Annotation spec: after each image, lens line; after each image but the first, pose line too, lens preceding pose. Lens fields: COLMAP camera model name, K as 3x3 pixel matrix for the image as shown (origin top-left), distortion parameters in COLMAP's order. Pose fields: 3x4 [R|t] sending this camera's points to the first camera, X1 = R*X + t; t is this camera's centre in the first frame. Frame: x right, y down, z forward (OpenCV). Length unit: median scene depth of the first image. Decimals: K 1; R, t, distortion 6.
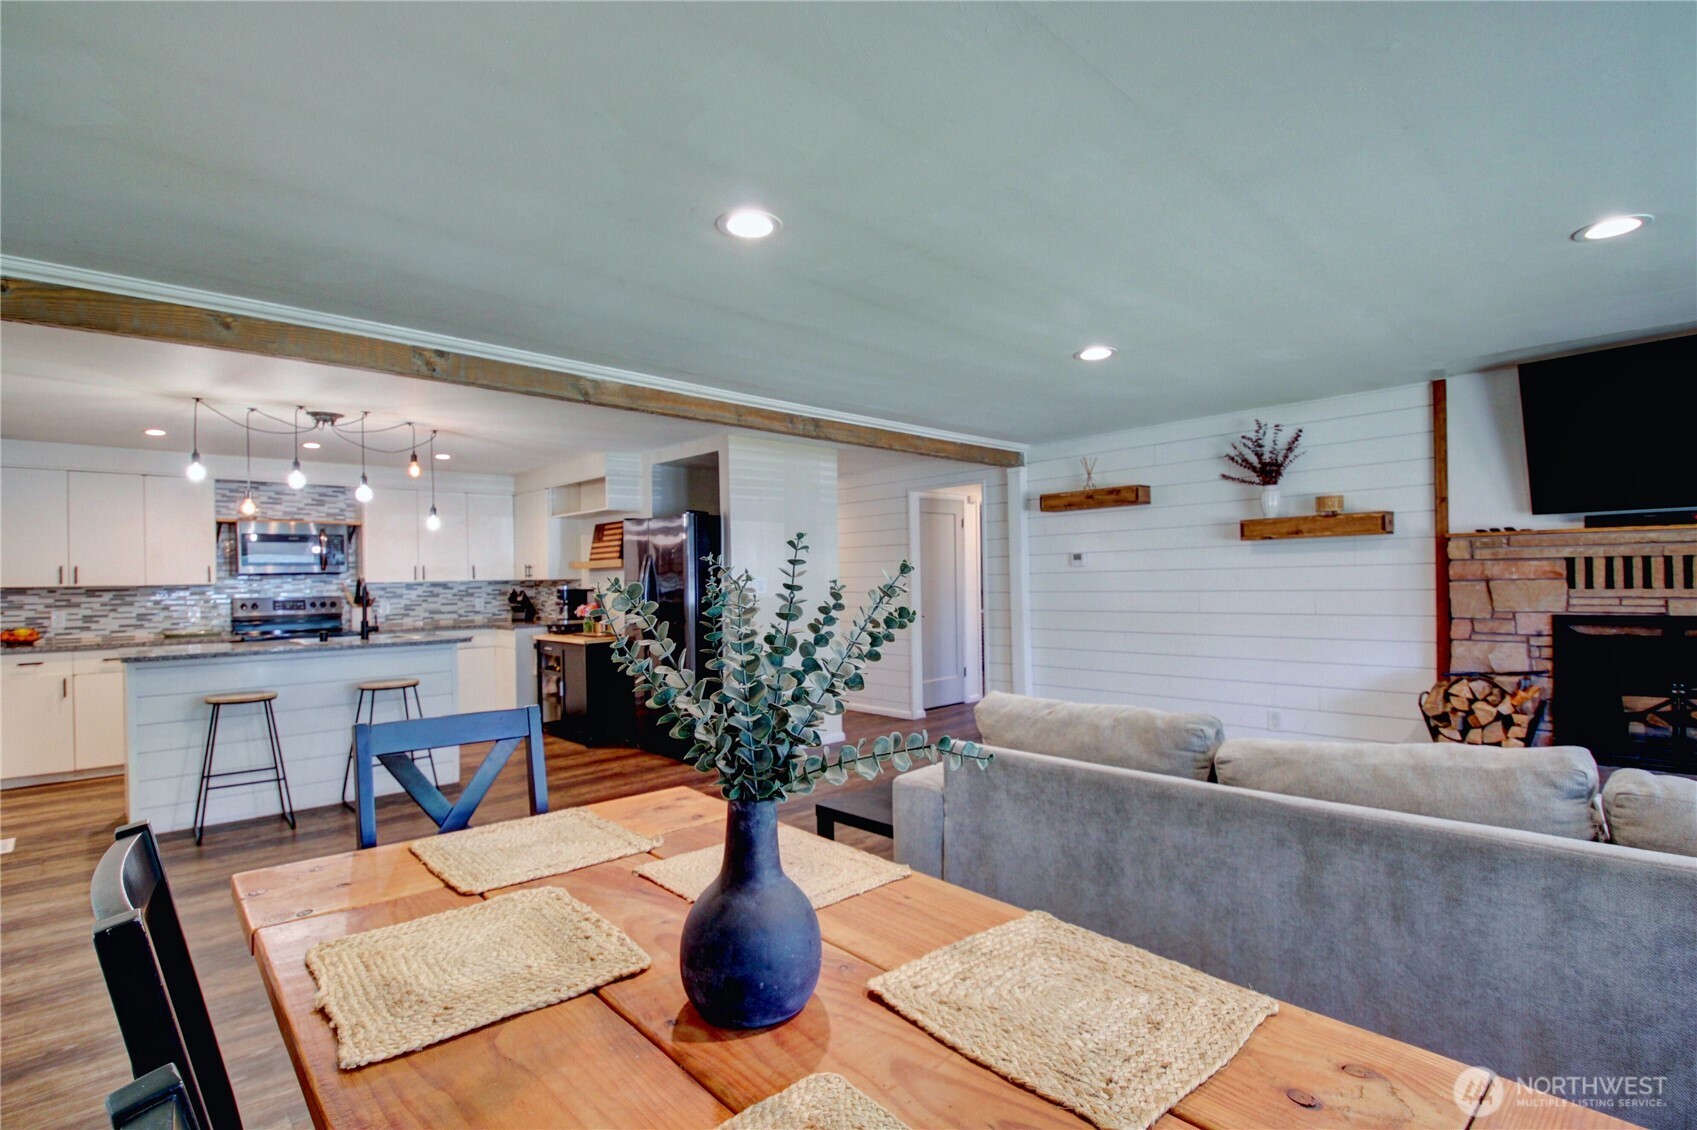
lens RADIAL K [[788.4, 0, 842.1], [0, 788.4, 581.8], [0, 0, 1]] dist [0.003865, -0.019658]
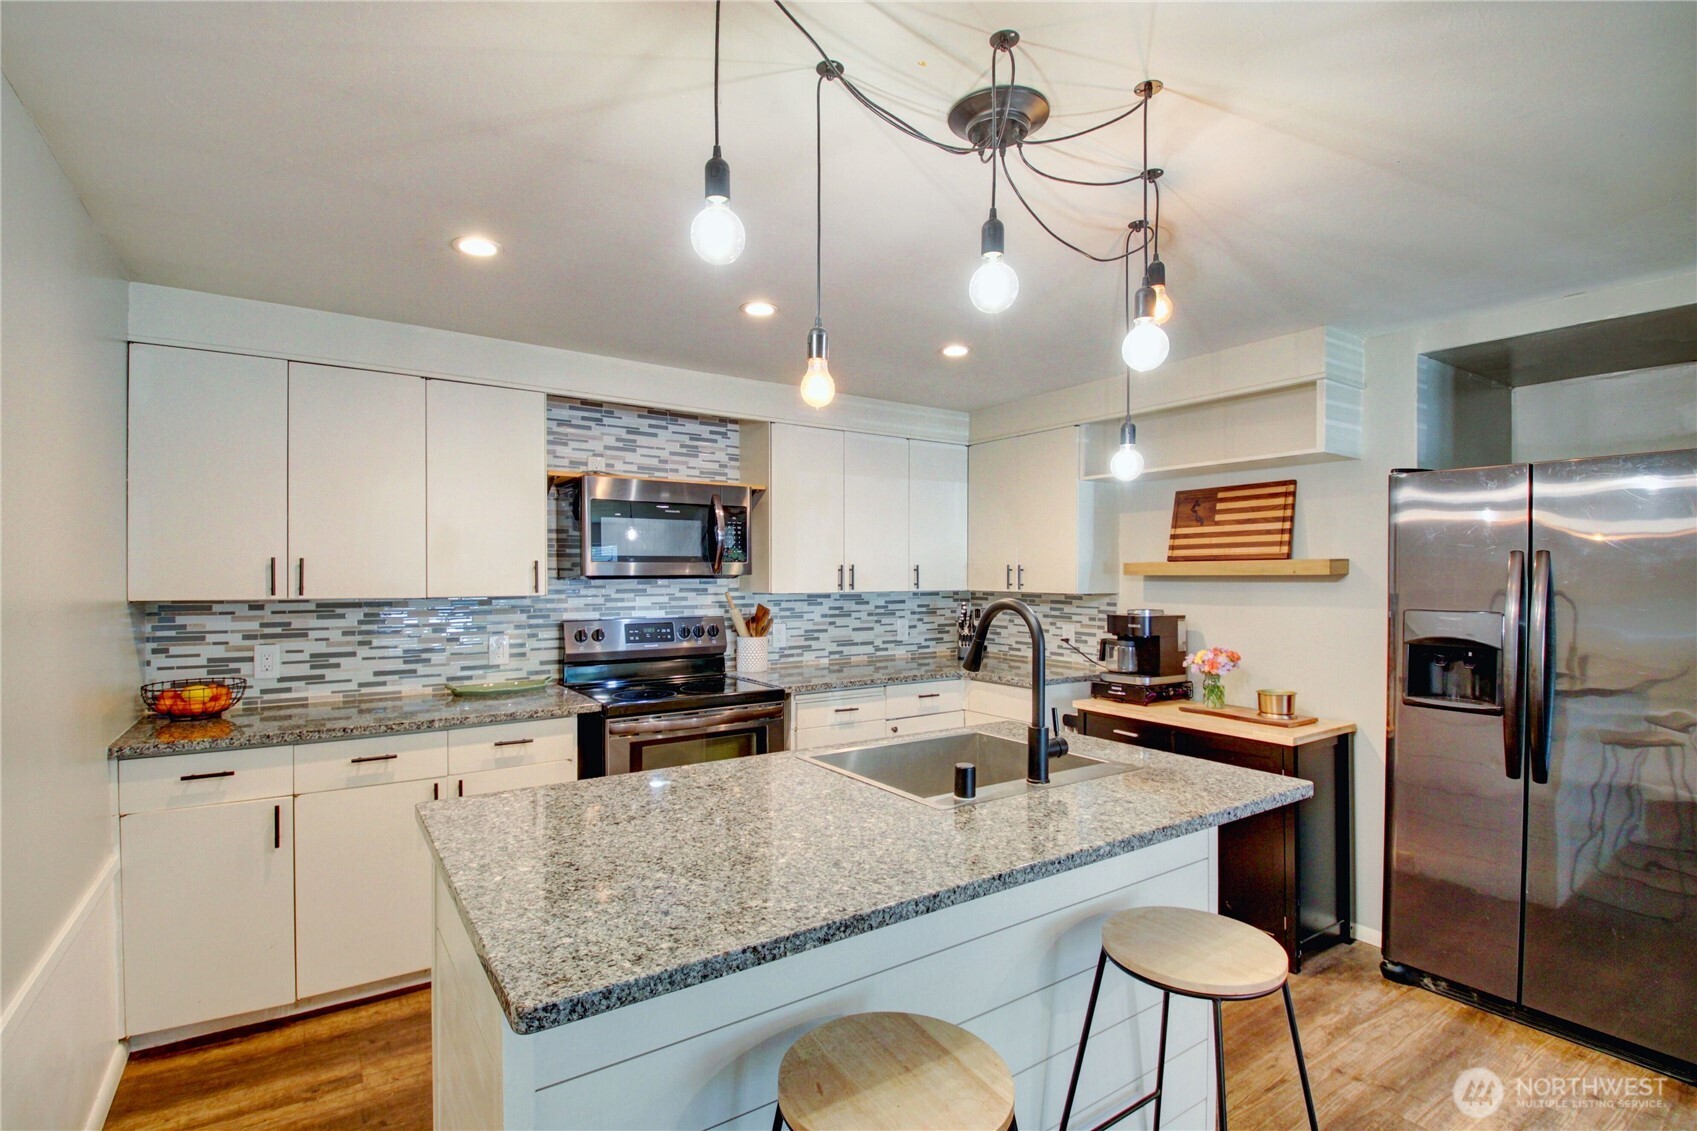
lens RADIAL K [[788.4, 0, 839.7], [0, 788.4, 585.4], [0, 0, 1]] dist [0.003865, -0.019658]
pose [[0.985523, 0.021132, -0.168221, -0.688372], [-0.019080, 0.999723, 0.013807, -0.020190], [0.168466, -0.010397, 0.985653, 0.688579]]
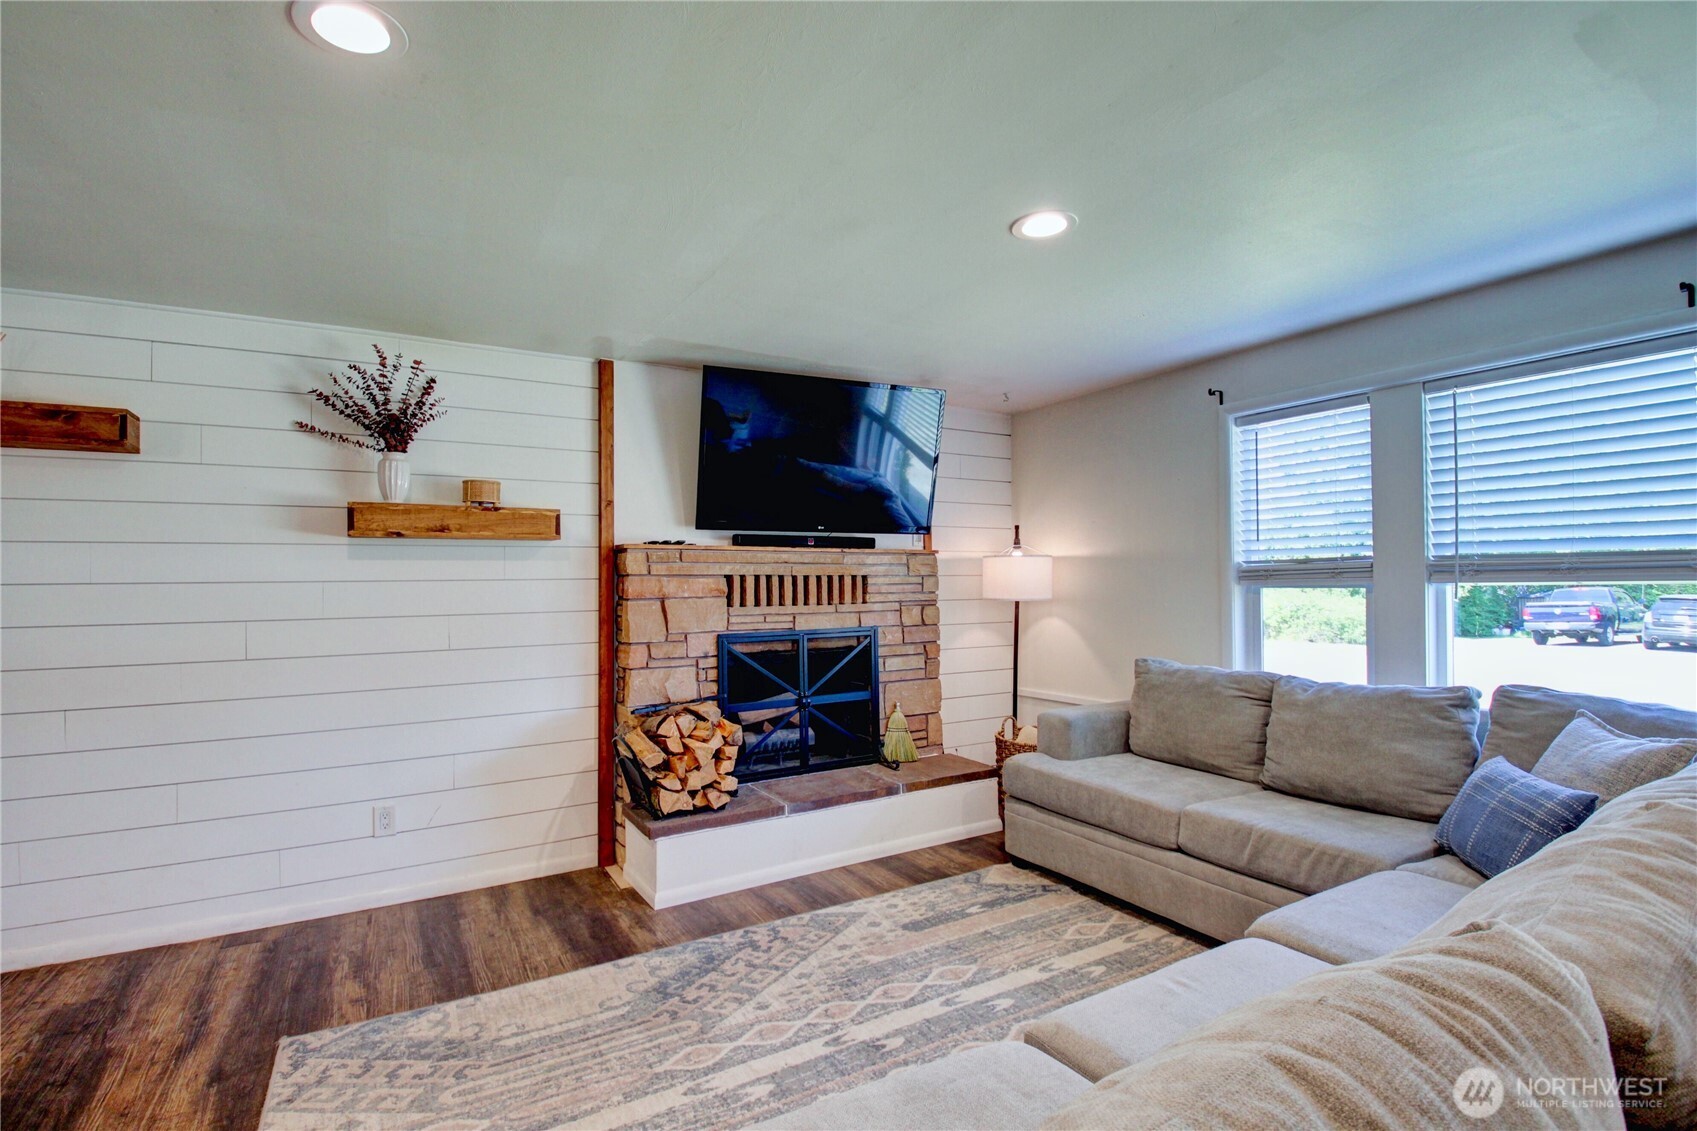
lens RADIAL K [[788.4, 0, 842.2], [0, 788.4, 575.0], [0, 0, 1]] dist [0.003865, -0.019658]
pose [[0.223895, 0.027143, 0.974235, 0.000928], [0.007405, 0.999536, -0.029550, -0.000843], [-0.974585, 0.013831, 0.223590, 0.538590]]
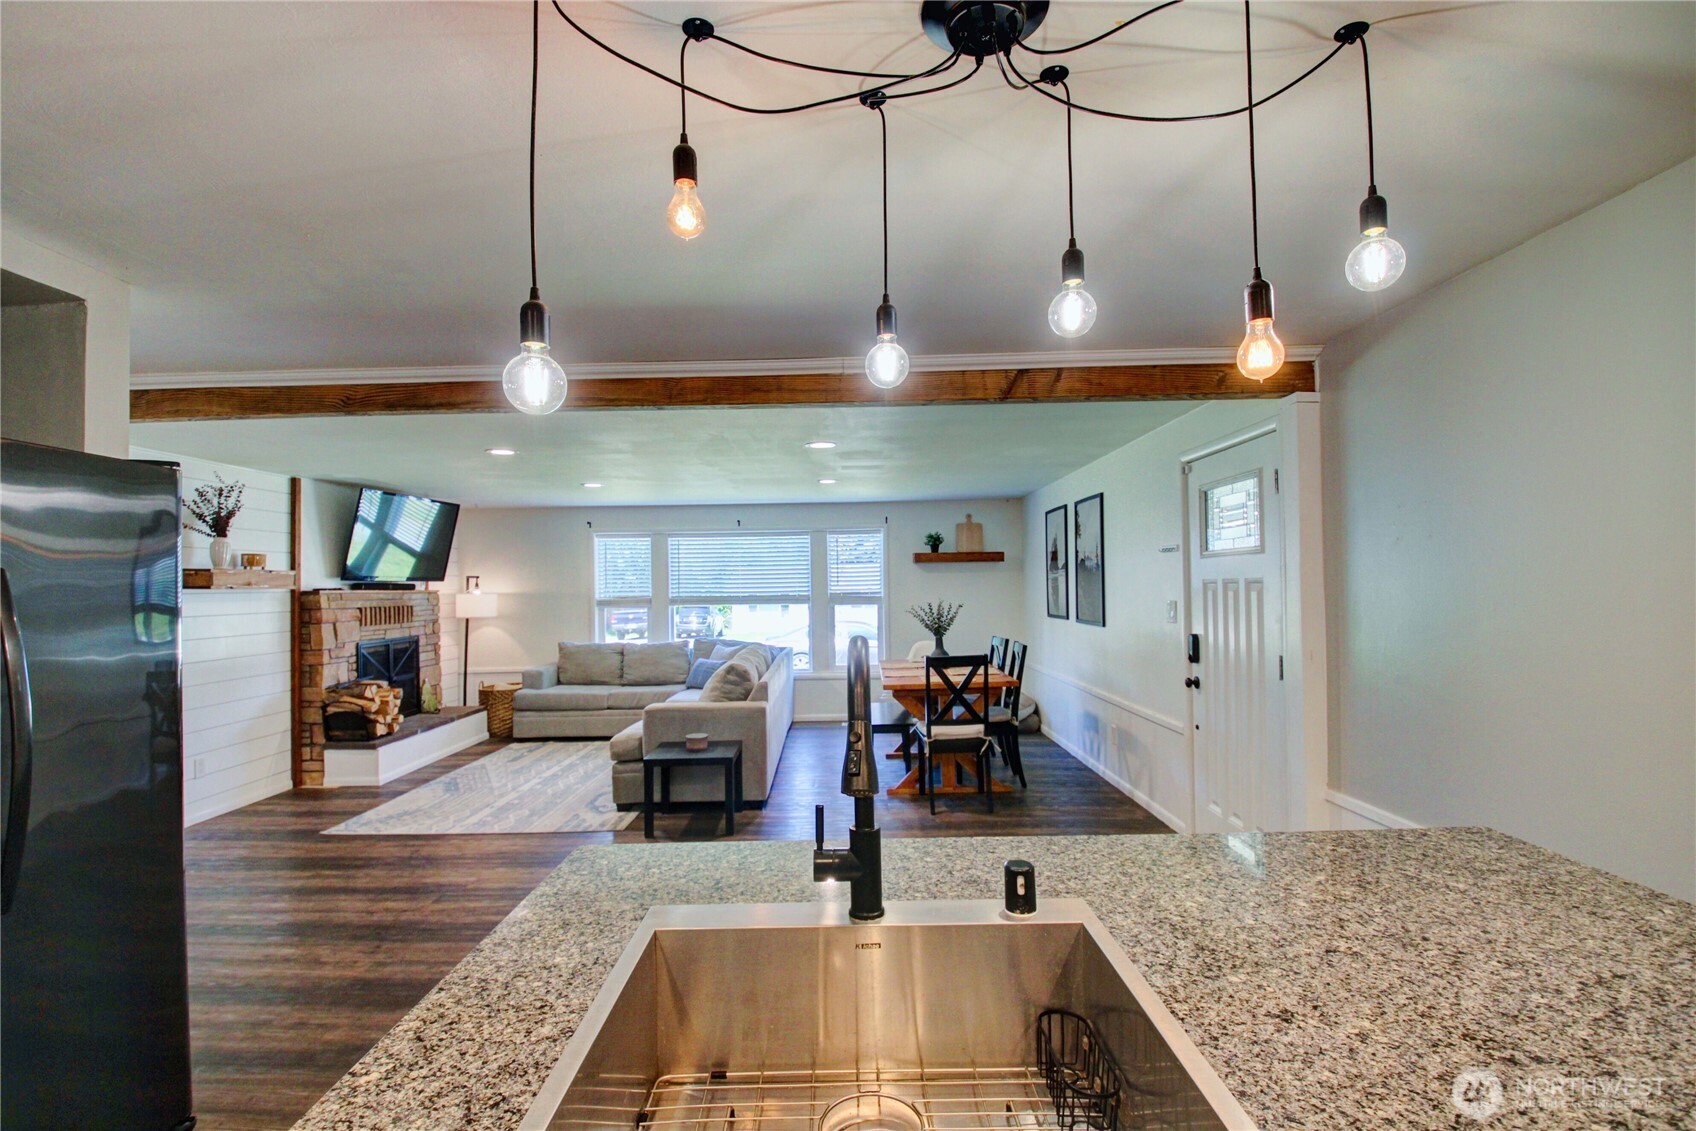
lens RADIAL K [[787.9, 0, 839.1], [0, 787.9, 578.3], [0, 0, 1]] dist [0.003865, -0.019658]
pose [[-0.716504, 0.037183, 0.696591, -0.824125], [0.030418, 0.999294, -0.022053, -0.021605], [-0.696919, 0.005387, -0.717129, 1.257039]]
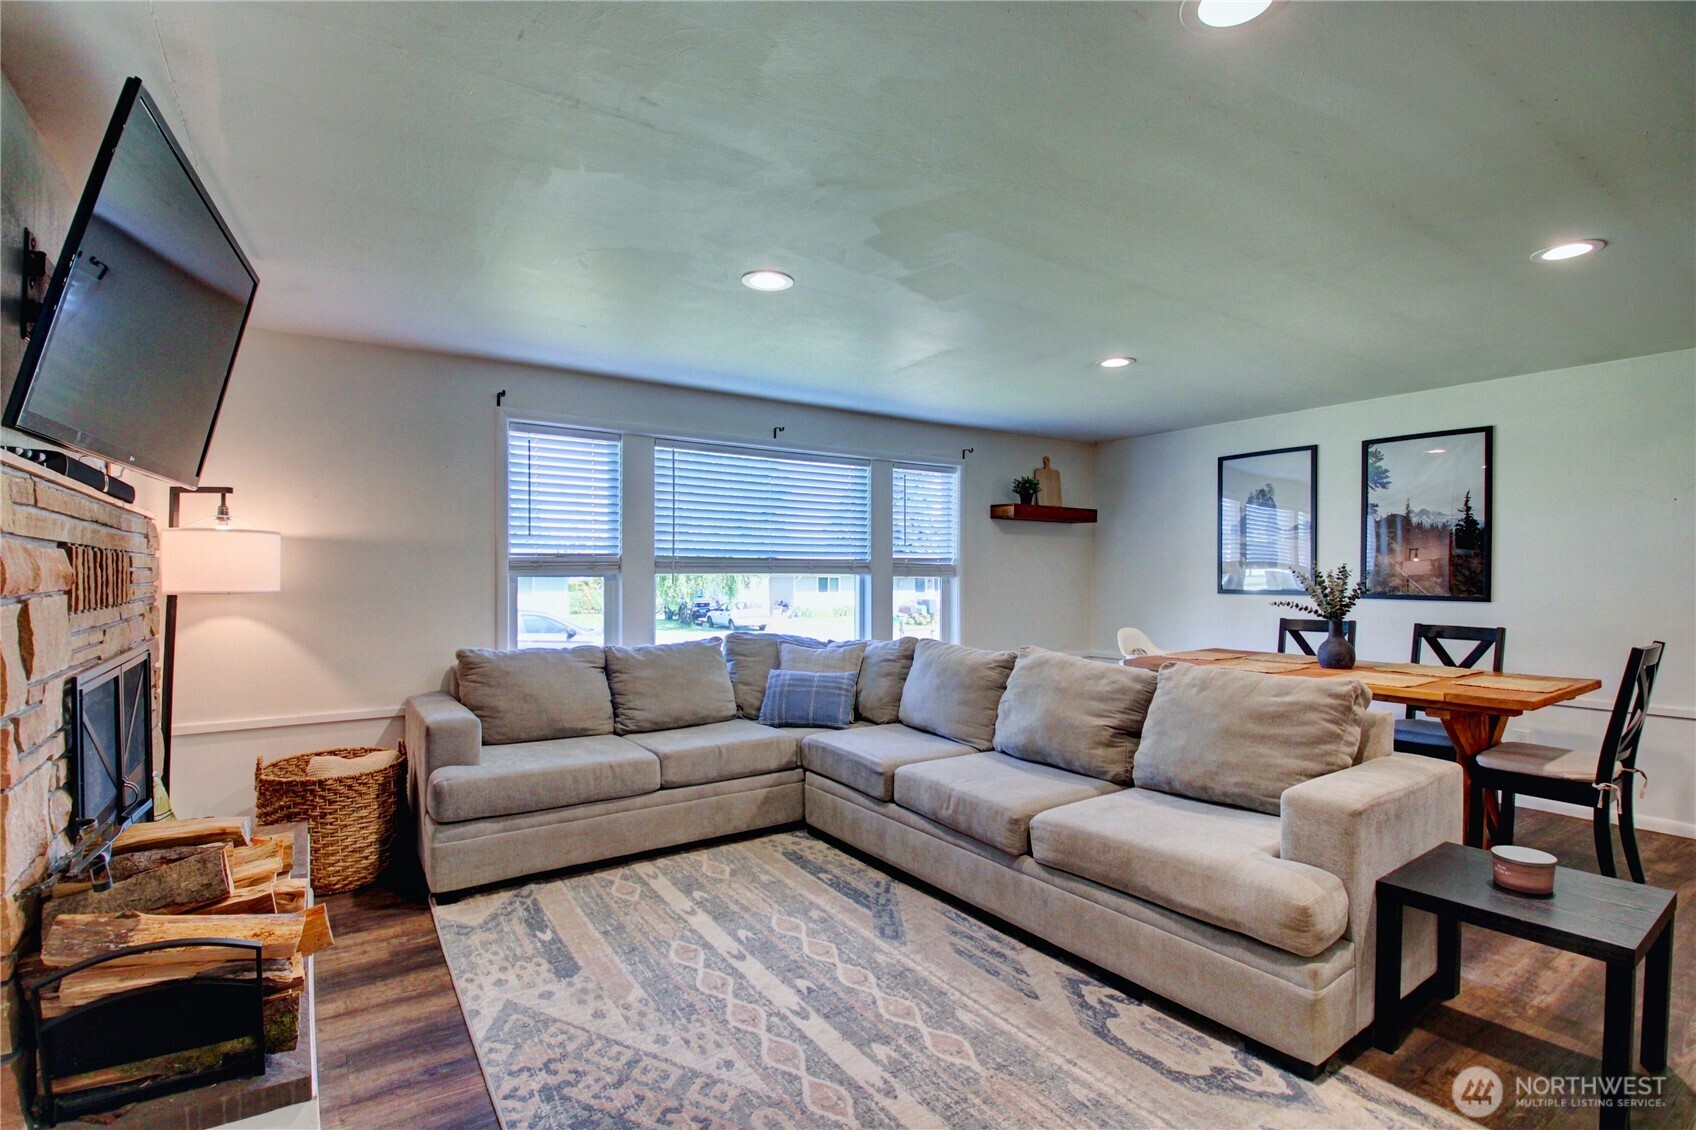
lens RADIAL K [[787.9, 0, 832.7], [0, 787.9, 576.0], [0, 0, 1]] dist [0.003865, -0.019658]
pose [[-0.985198, 0.015711, 0.170698, 0.369806], [0.016416, 0.999862, 0.002724, -0.006194], [-0.170632, 0.005485, -0.985320, 1.140161]]
